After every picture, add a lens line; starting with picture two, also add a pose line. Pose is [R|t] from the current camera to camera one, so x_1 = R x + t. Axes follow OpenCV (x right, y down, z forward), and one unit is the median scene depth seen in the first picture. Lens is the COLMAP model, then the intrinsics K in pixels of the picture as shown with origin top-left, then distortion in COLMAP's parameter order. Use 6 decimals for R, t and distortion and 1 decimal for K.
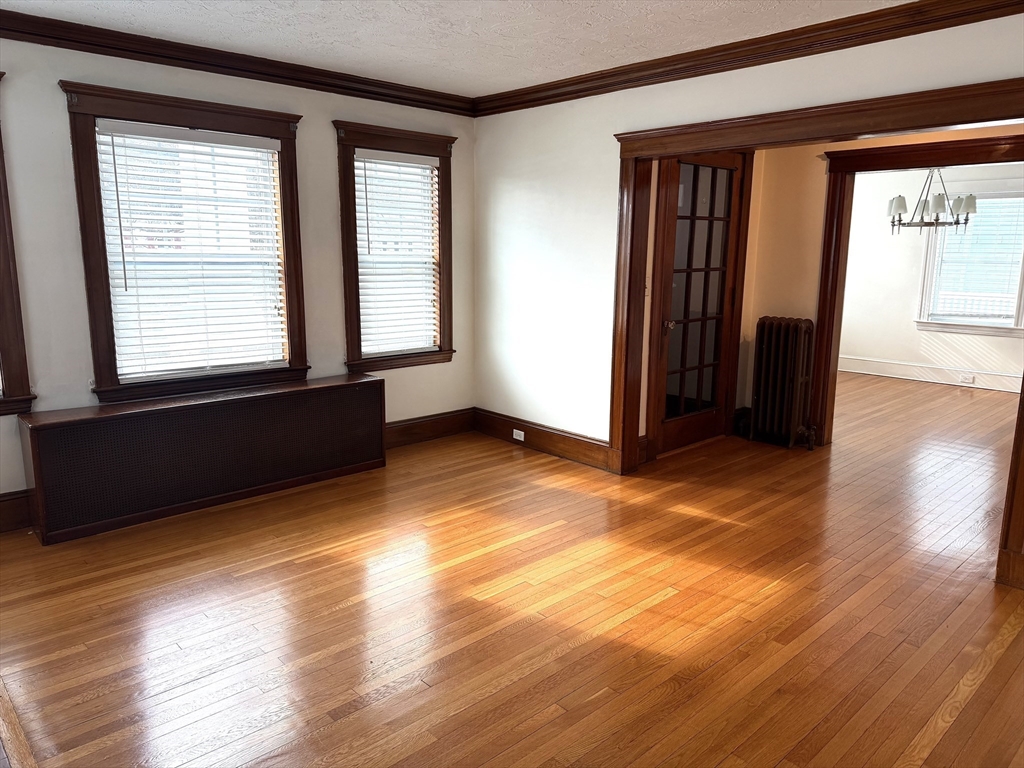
lens RADIAL K [[683.1, 0, 482.5], [0, 683.1, 407.9], [0, 0, 1]] dist [-0.000763, -0.034630]
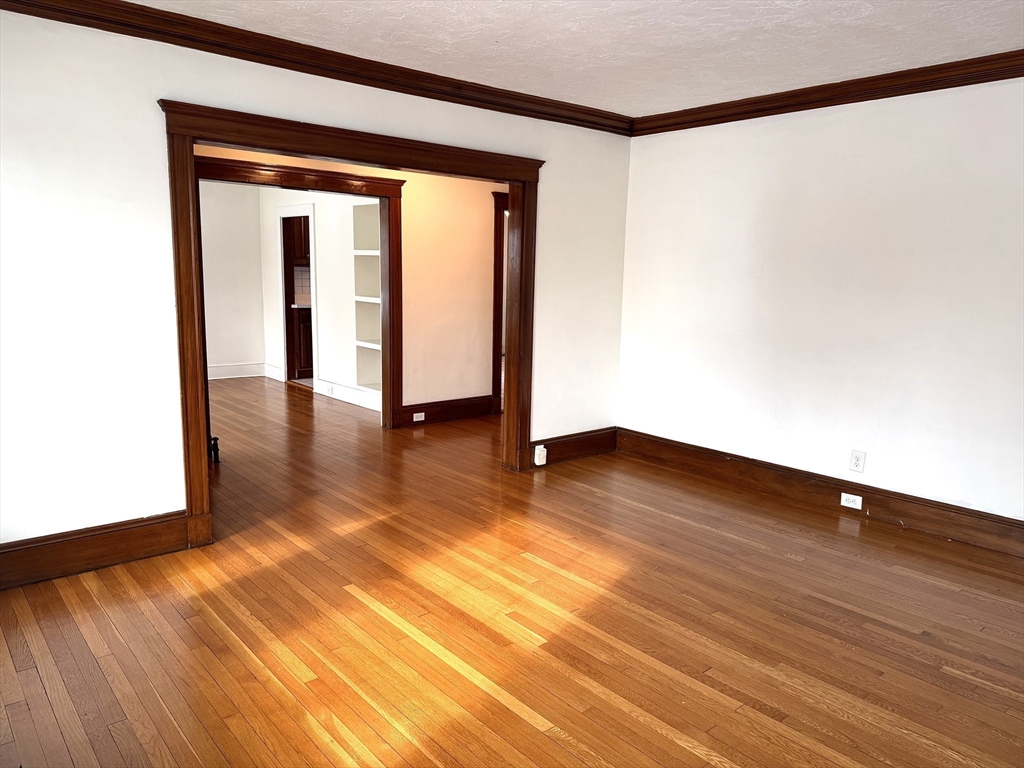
lens RADIAL K [[715.9, 0, 514.1], [0, 715.9, 383.5], [0, 0, 1]] dist [0.076248, -0.103972]
pose [[0.015832, -0.156260, 0.987589, -0.688746], [0.206217, 0.966988, 0.149695, -0.154885], [-0.978378, 0.201287, 0.047533, 0.711967]]
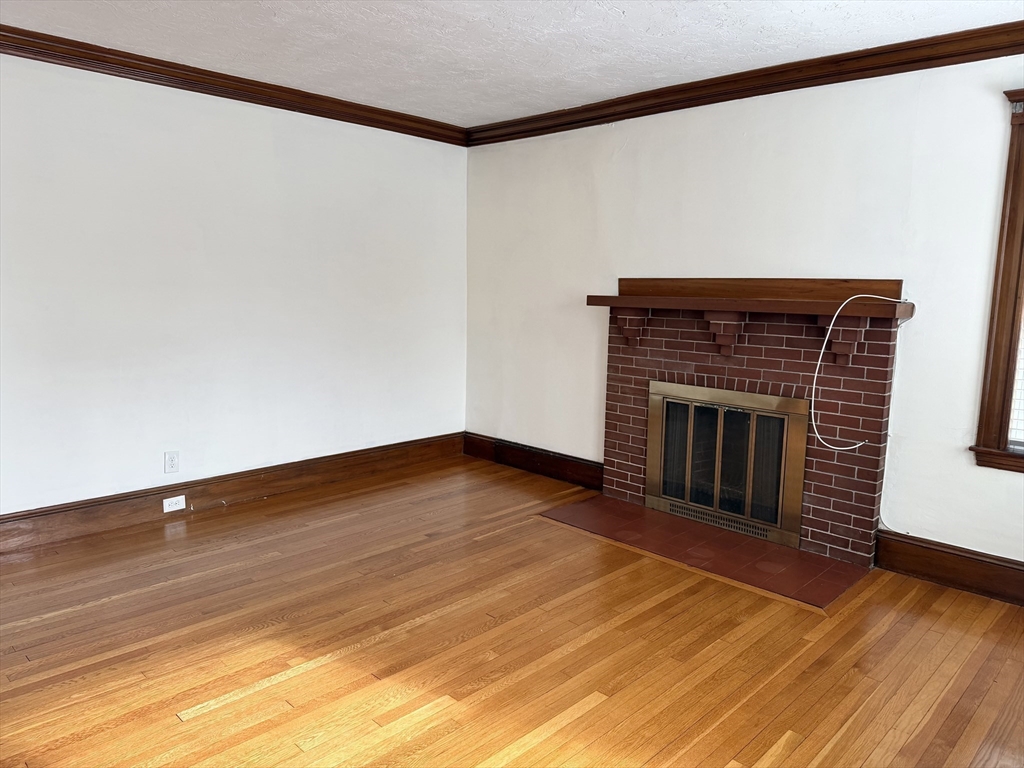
lens RADIAL K [[715.9, 0, 514.1], [0, 715.9, 383.5], [0, 0, 1]] dist [0.076248, -0.103972]
pose [[-0.997281, -0.013228, -0.072492, -0.016283], [-0.038837, 0.930386, 0.364518, -0.288611], [0.062624, 0.366343, -0.928370, 1.273835]]
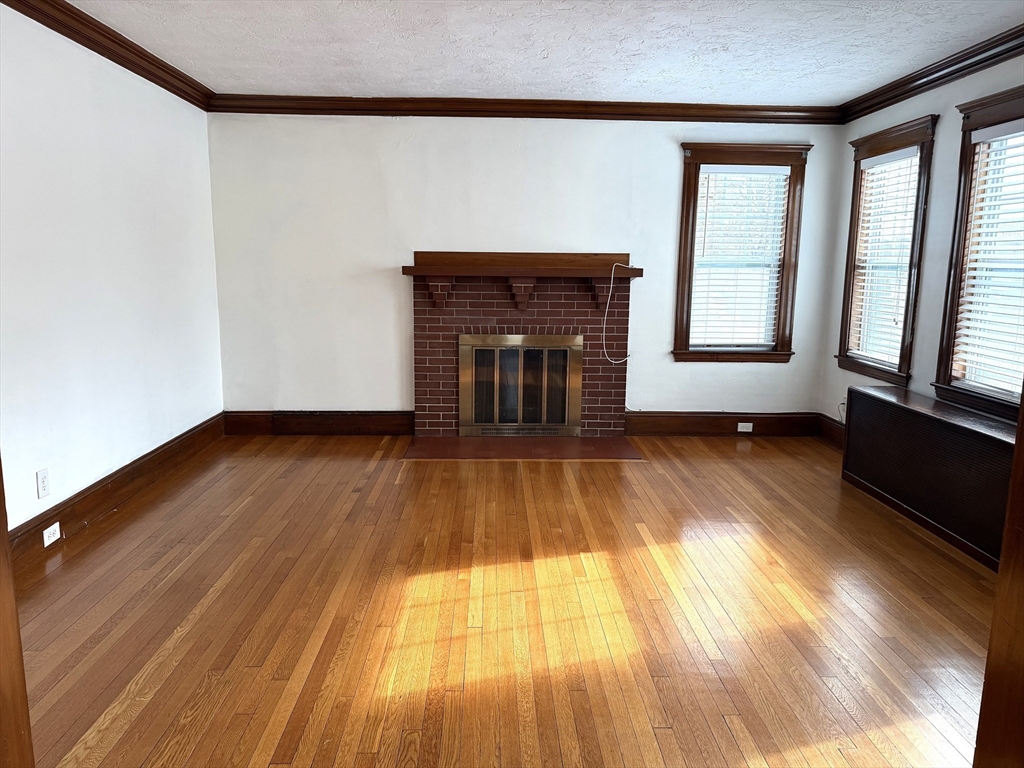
lens RADIAL K [[715.9, 0, 514.1], [0, 715.9, 383.5], [0, 0, 1]] dist [0.076248, -0.103972]
pose [[-0.627253, 0.114026, -0.770423, 0.720102], [-0.194032, 0.935152, 0.296382, -0.236946], [0.754258, 0.335393, -0.564452, 1.143064]]
